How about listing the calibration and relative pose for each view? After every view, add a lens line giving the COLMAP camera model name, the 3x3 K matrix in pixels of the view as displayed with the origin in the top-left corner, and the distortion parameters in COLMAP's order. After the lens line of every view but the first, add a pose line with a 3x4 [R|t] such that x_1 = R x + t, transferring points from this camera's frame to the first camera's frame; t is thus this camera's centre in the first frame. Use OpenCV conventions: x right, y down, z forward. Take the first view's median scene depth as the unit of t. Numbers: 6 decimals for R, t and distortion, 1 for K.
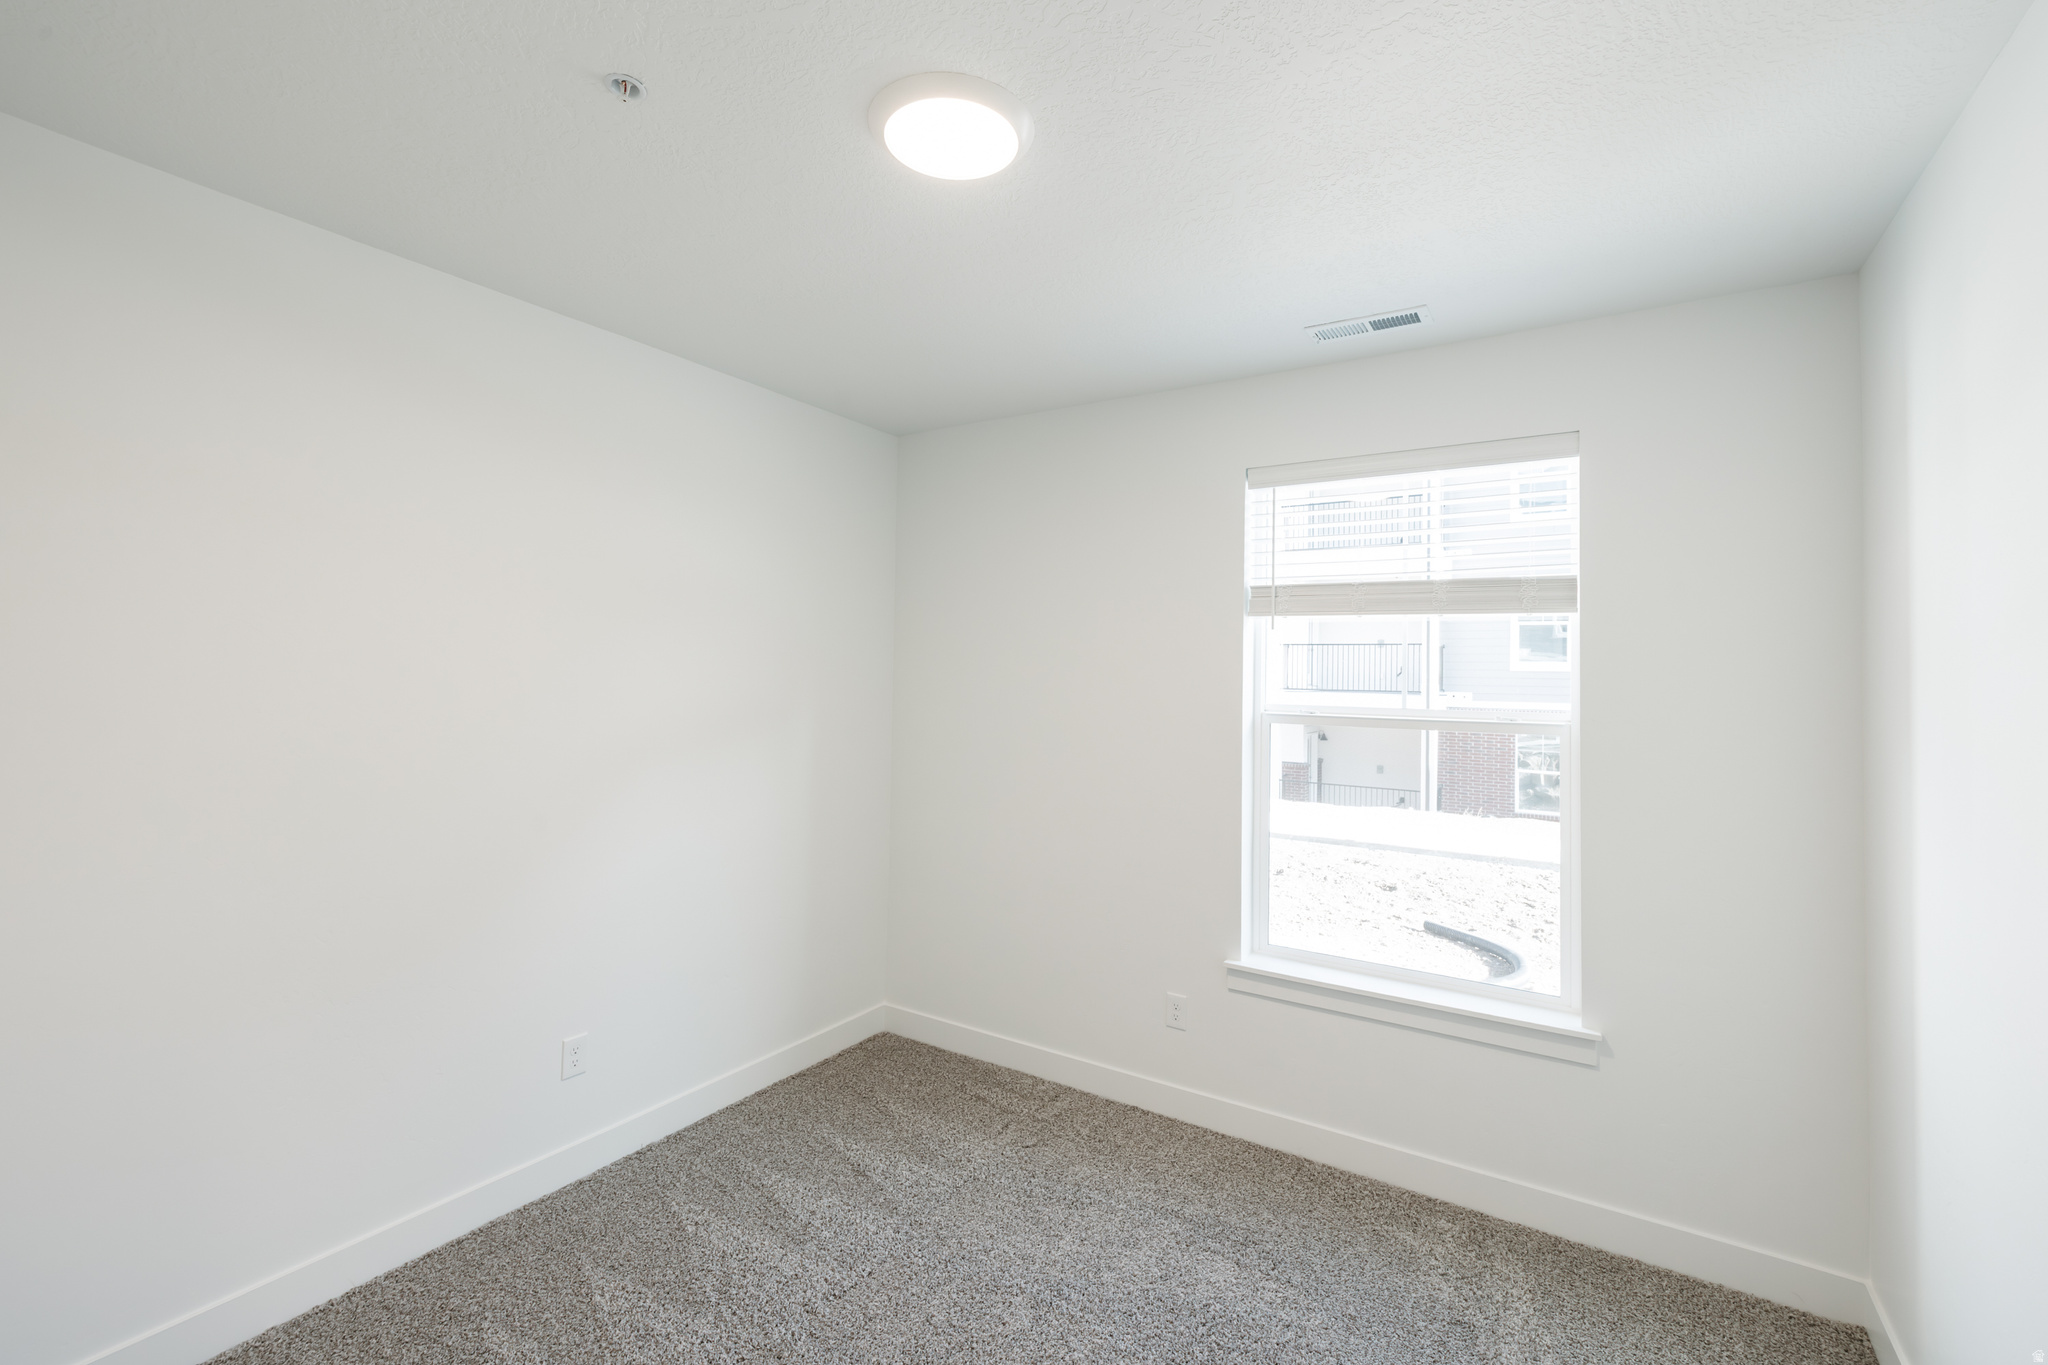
lens RADIAL K [[875.5, 0, 1046.8], [0, 875.5, 661.9], [0, 0, 1]] dist [-0.000564, 0.000364]
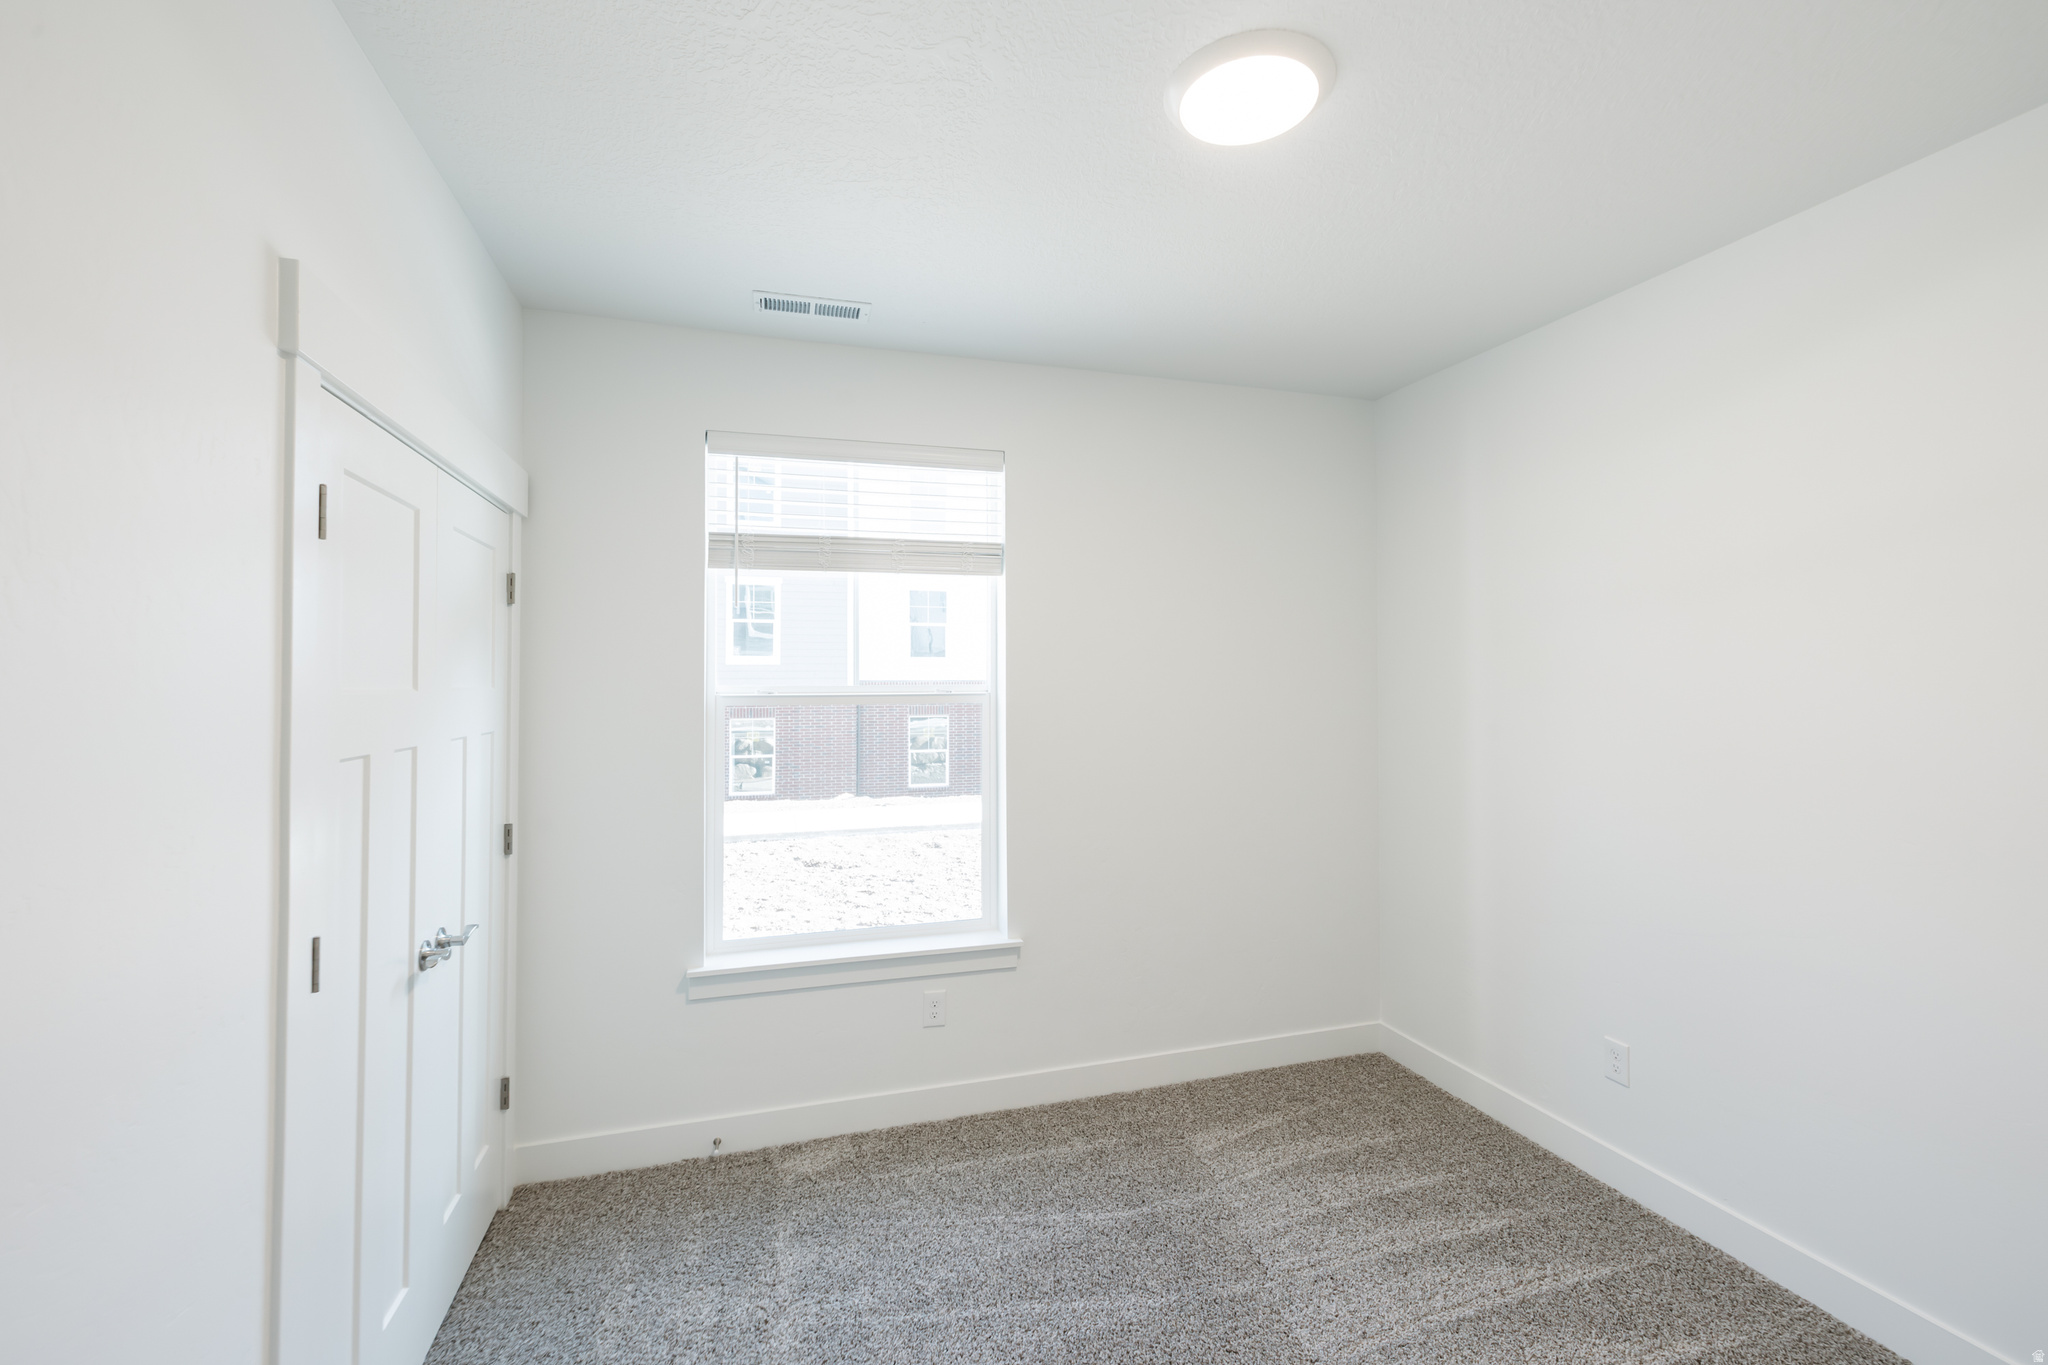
lens RADIAL K [[875.5, 0, 1046.8], [0, 875.5, 661.9], [0, 0, 1]] dist [-0.000564, 0.000364]
pose [[0.660483, -0.019384, 0.750591, -0.227315], [-0.002369, 0.999608, 0.027899, -0.005386], [-0.750837, -0.020205, 0.660178, 0.128379]]
